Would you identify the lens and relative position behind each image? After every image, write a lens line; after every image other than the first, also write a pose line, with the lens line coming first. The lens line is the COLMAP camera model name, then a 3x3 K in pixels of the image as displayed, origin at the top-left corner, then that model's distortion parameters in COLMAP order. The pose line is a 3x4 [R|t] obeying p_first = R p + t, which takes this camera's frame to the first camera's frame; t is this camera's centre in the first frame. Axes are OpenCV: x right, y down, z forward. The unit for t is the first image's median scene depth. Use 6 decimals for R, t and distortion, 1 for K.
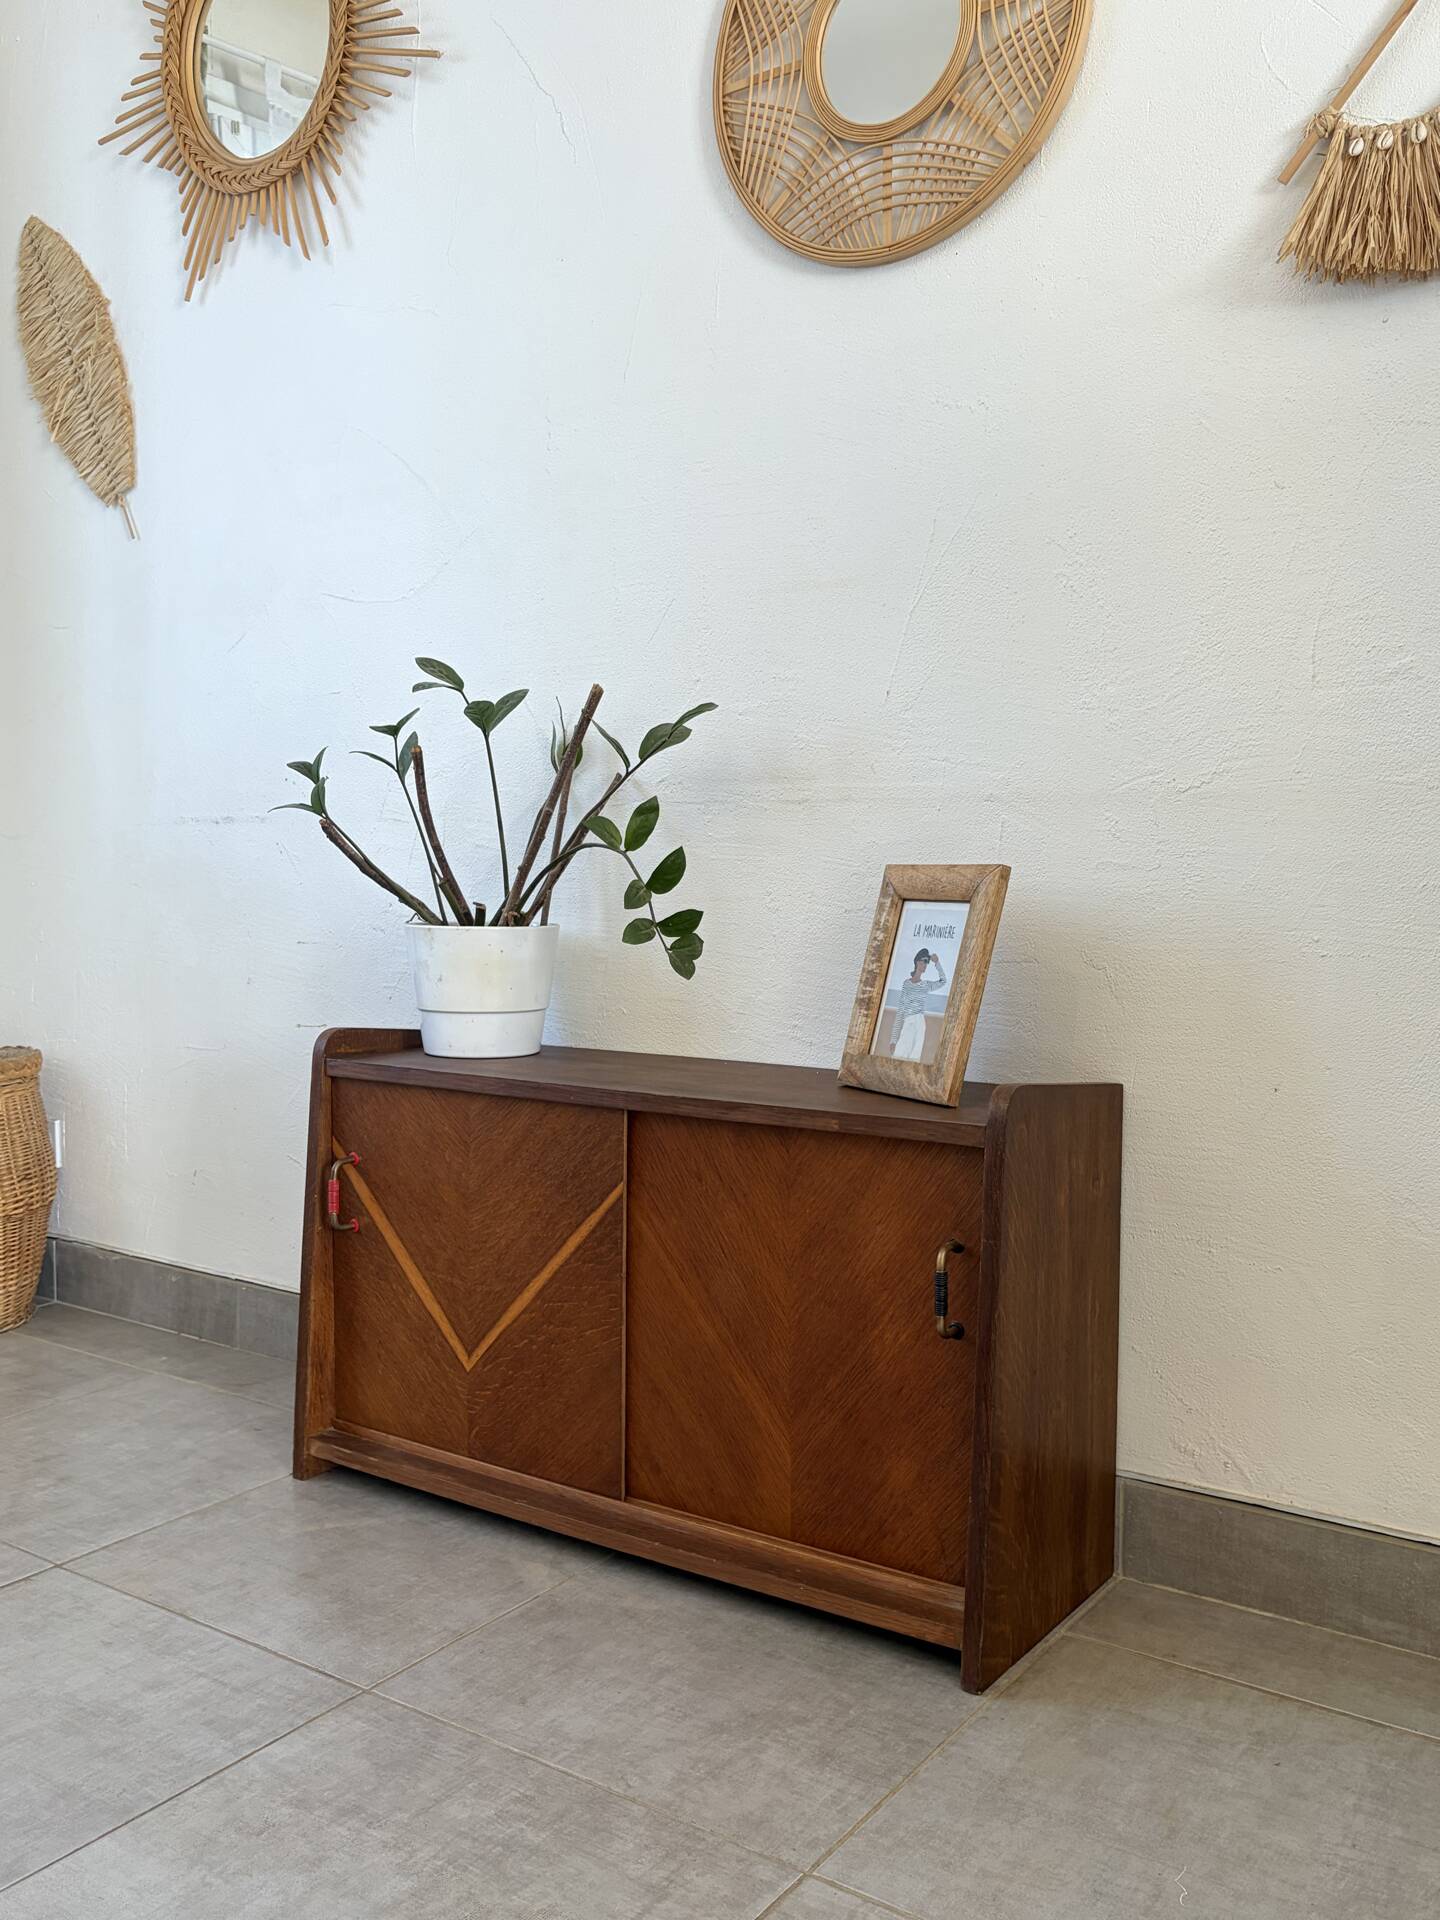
lens RADIAL K [[1659.2, 0, 722.5], [0, 1659.2, 969.3], [0, 0, 1]] dist [0.055444, -0.064640]
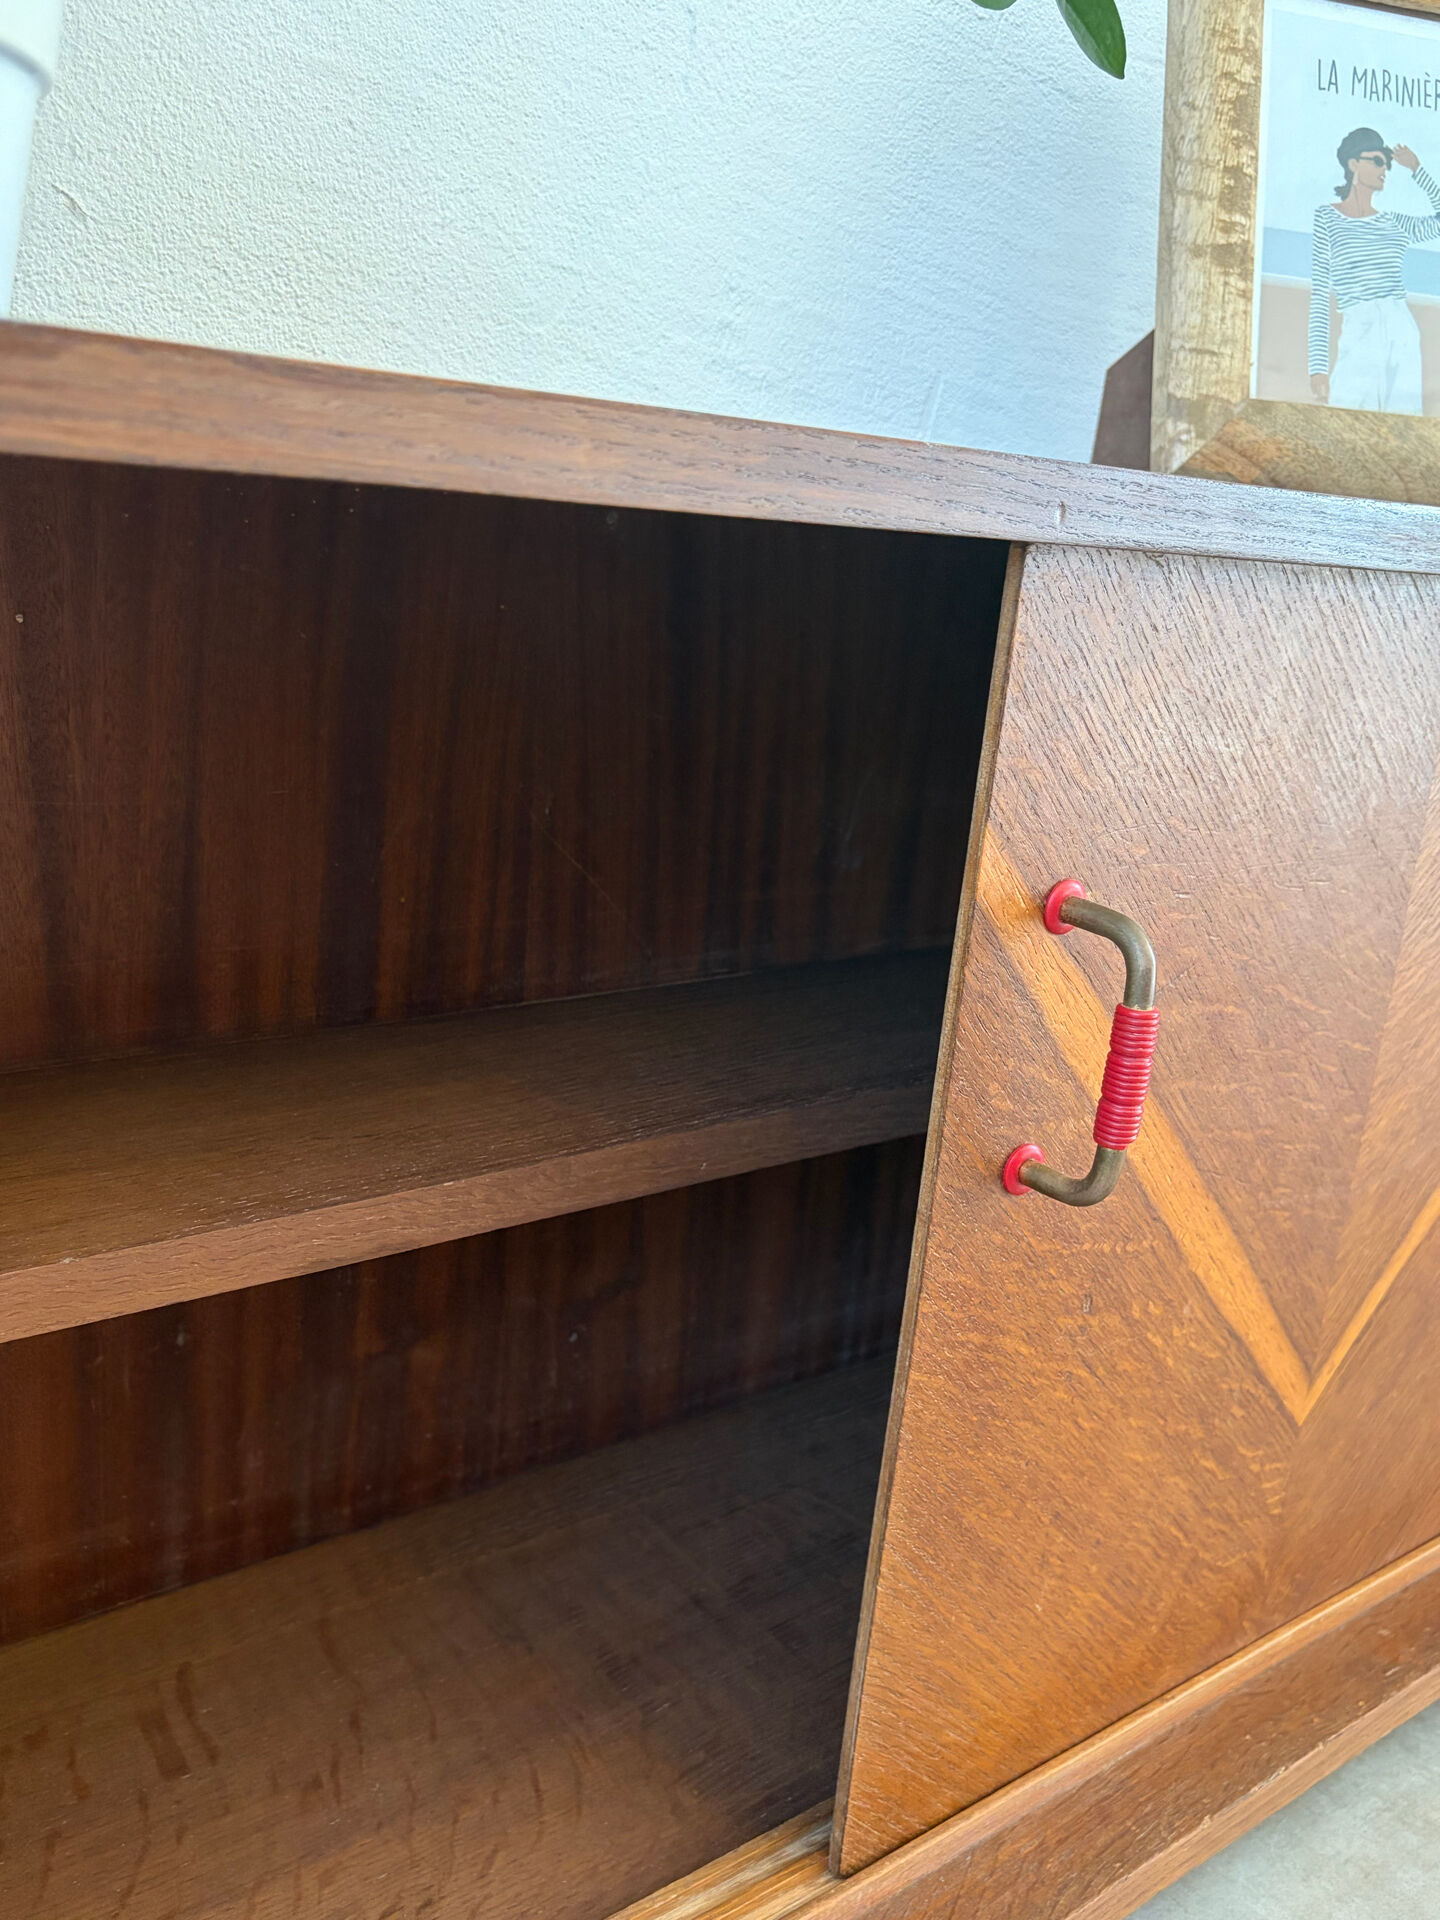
lens RADIAL K [[1673.9, 0, 712.8], [0, 1673.9, 972.5], [0, 0, 1]] dist [0.030197, -0.024863]
pose [[0.301145, -0.241127, 0.922588, -0.346265], [-0.027930, 0.964856, 0.261290, 0.081148], [-0.953169, -0.104454, 0.283827, 0.996323]]
